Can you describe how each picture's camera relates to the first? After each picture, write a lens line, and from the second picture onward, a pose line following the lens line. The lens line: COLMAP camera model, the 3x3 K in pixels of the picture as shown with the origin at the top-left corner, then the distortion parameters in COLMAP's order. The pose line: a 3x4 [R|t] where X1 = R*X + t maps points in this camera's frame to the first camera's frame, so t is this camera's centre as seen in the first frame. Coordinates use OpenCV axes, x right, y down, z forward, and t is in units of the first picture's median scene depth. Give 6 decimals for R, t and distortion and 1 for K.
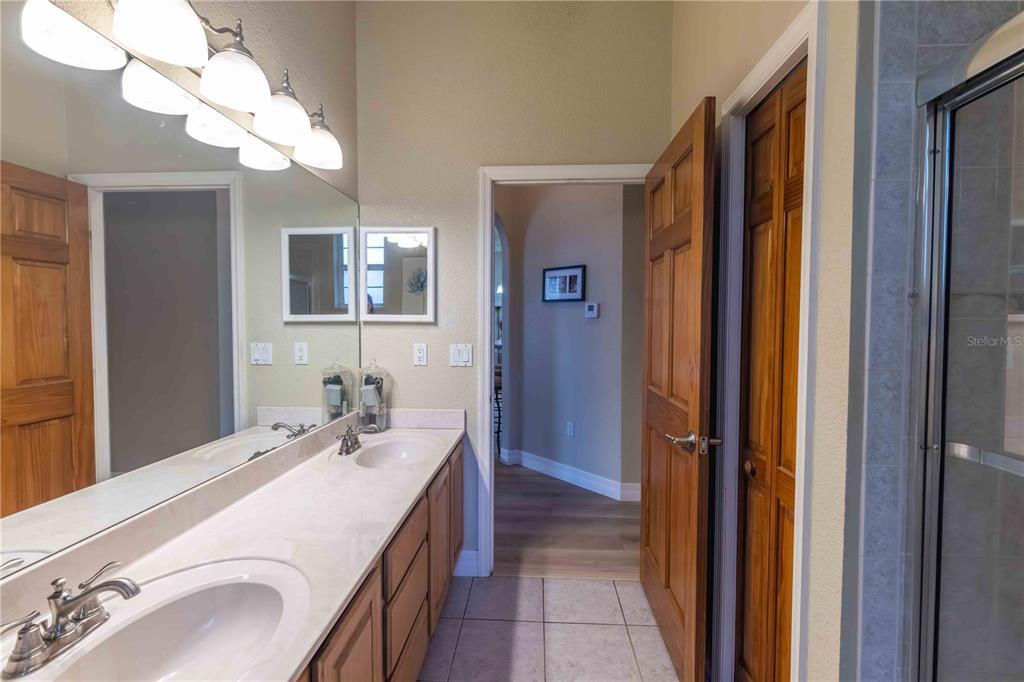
lens RADIAL K [[452.5, 0, 512.4], [0, 452.5, 337.3], [0, 0, 1]] dist [-0.003442, 0.000412]
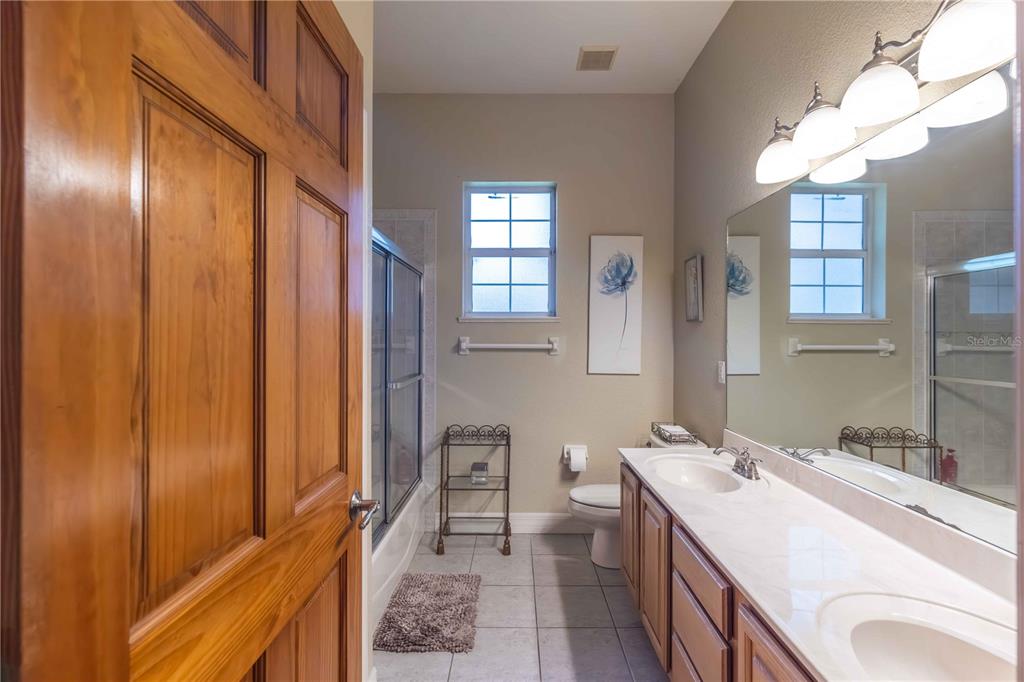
lens RADIAL K [[452.5, 0, 513.0], [0, 452.5, 338.5], [0, 0, 1]] dist [-0.003442, 0.000412]
pose [[-0.998834, -0.002144, -0.048234, 0.193132], [-0.003843, 0.999374, 0.035157, -0.068022], [0.048128, 0.035301, -0.998217, 1.791413]]
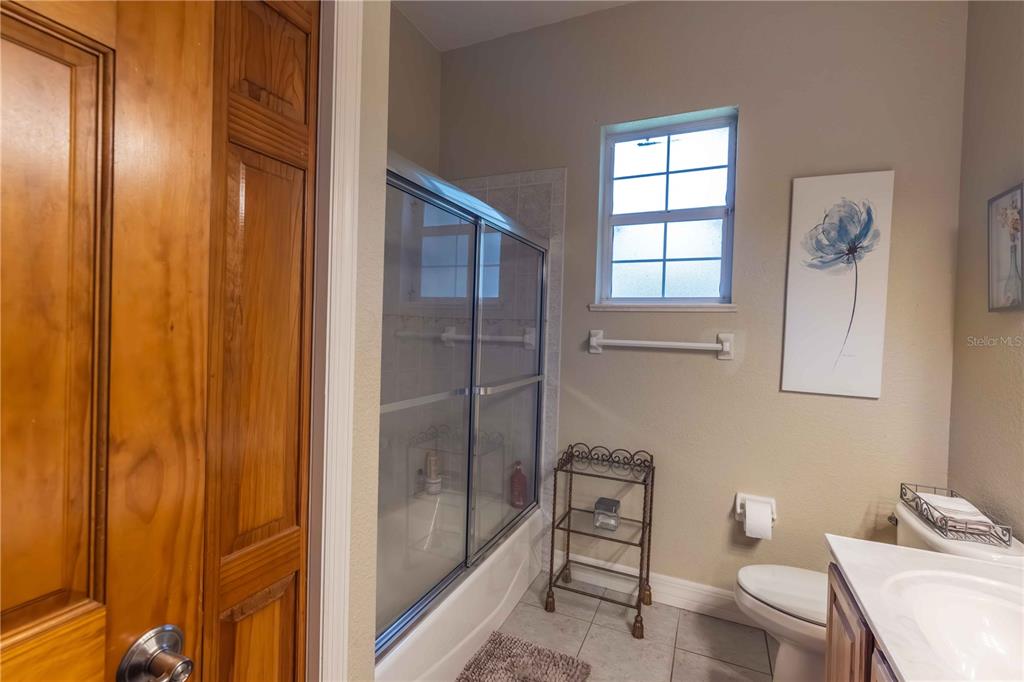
lens RADIAL K [[452.5, 0, 511.7], [0, 452.5, 336.5], [0, 0, 1]] dist [-0.003442, 0.000412]
pose [[-0.934485, -0.032069, 0.354555, 0.121041], [-0.016258, 0.998740, 0.047483, -0.059698], [-0.355630, 0.038608, -0.933829, 1.571465]]
